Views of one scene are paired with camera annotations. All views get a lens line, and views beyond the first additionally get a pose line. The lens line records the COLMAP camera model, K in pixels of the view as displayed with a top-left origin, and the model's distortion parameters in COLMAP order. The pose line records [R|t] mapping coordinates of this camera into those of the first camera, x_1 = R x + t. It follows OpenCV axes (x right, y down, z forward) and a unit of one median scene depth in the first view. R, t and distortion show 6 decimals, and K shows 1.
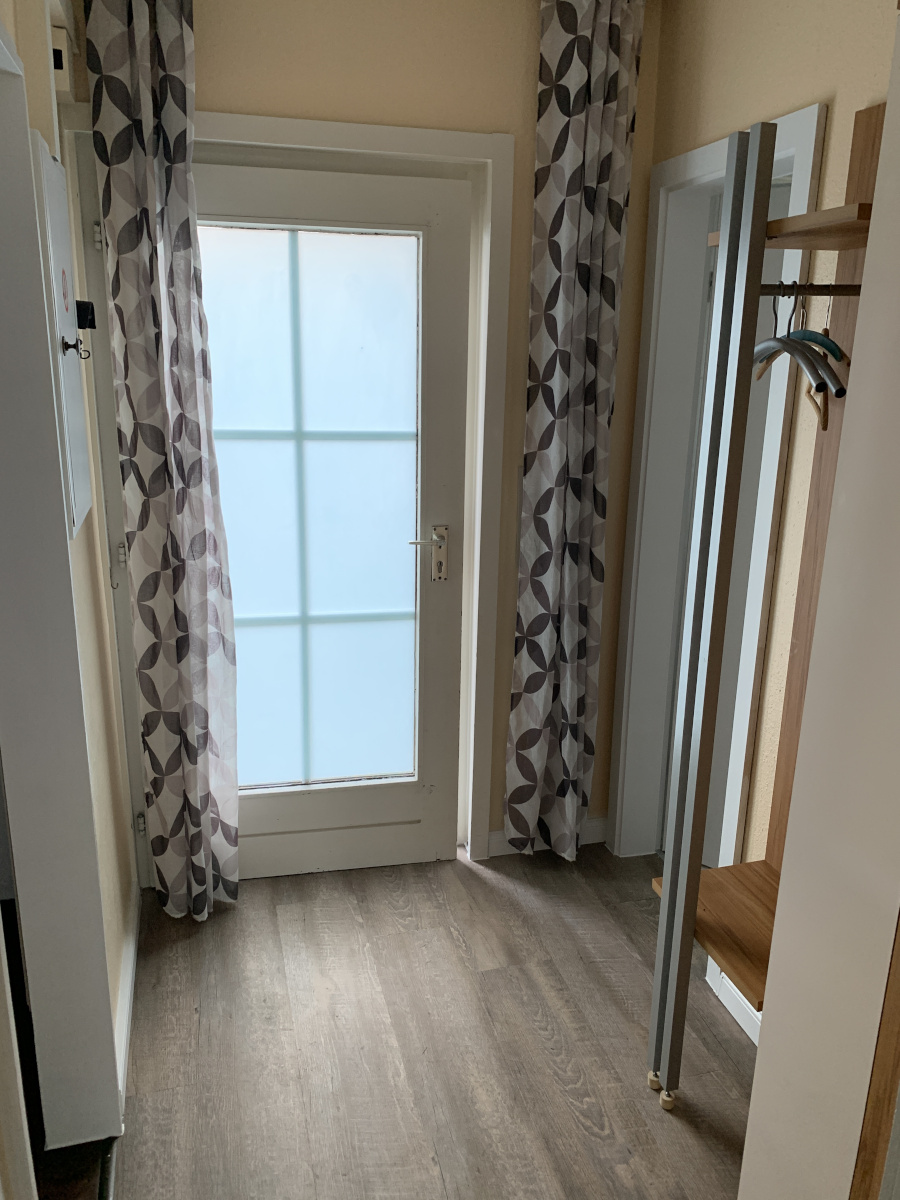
lens RADIAL K [[935.8, 0, 450.9], [0, 935.8, 599.3], [0, 0, 1]] dist [-0.006877, -0.005034]
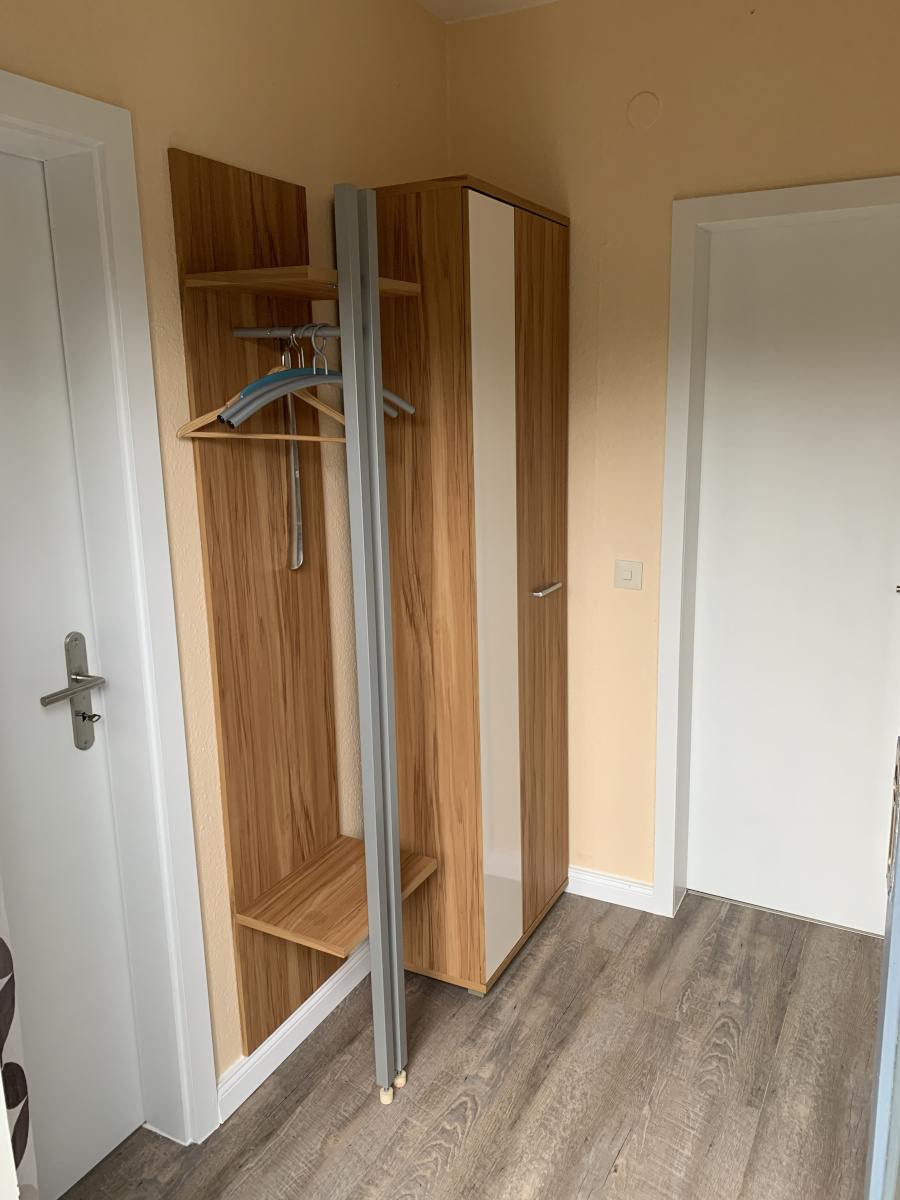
lens RADIAL K [[935.8, 0, 452.7], [0, 935.8, 598.6], [0, 0, 1]] dist [-0.006877, -0.005034]
pose [[-0.744600, -0.148717, 0.650734, -0.439312], [0.184709, 0.890896, 0.414955, -0.396987], [-0.641447, 0.429172, -0.635891, 1.436763]]
